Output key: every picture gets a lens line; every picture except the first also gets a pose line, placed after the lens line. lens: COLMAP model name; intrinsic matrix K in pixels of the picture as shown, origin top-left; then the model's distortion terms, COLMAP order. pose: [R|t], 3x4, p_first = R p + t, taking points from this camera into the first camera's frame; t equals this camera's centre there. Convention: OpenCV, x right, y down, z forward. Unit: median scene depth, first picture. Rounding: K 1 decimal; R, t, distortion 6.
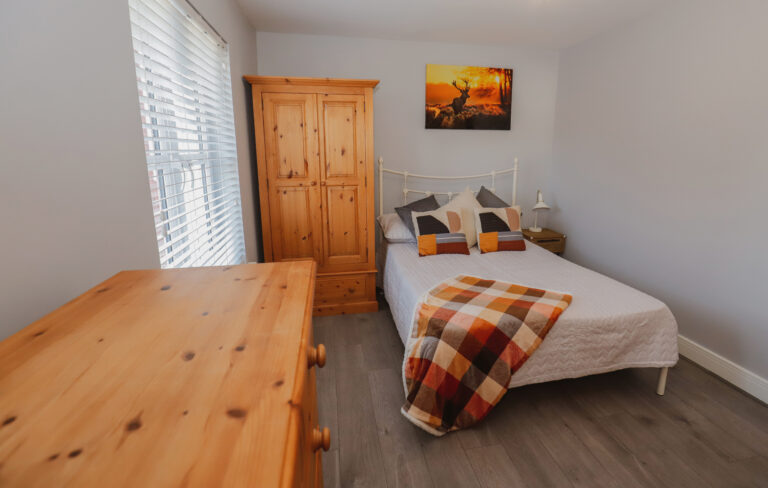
lens RADIAL K [[371.1, 0, 402.3], [0, 371.1, 221.9], [0, 0, 1]] dist [-0.027928, 0.000092]
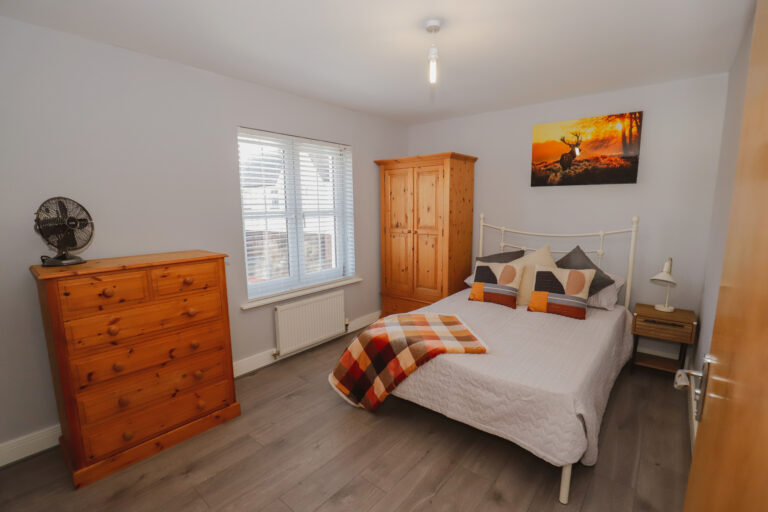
lens RADIAL K [[352.2, 0, 384.0], [0, 352.2, 256.0], [0, 0, 1]] dist [-0.023970, -0.000061]
pose [[0.626221, 0.102865, -0.772830, 0.707457], [-0.141189, 0.989831, 0.017343, -0.022452], [0.766754, 0.098255, 0.634377, 0.099989]]
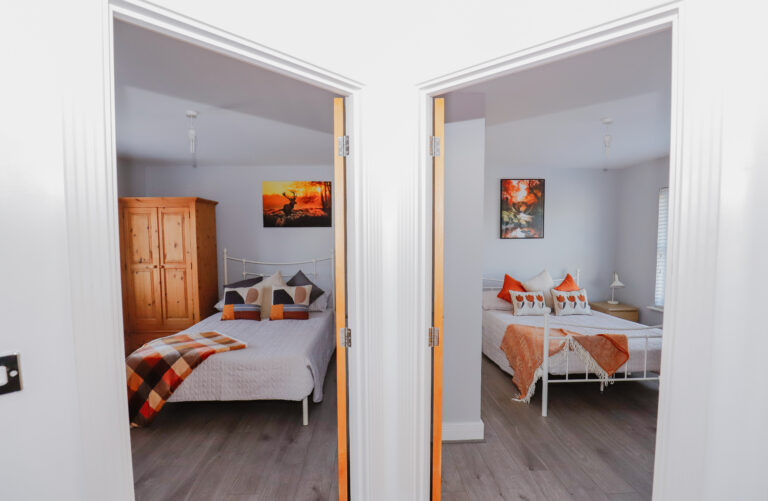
lens RADIAL K [[352.6, 0, 384.7], [0, 352.6, 260.3], [0, 0, 1]] dist [-0.039699, -0.000175]
pose [[0.988089, 0.001449, -0.153874, 0.839843], [-0.022202, 0.990835, -0.133237, 0.031905], [0.152271, 0.135067, 0.979066, -0.195318]]
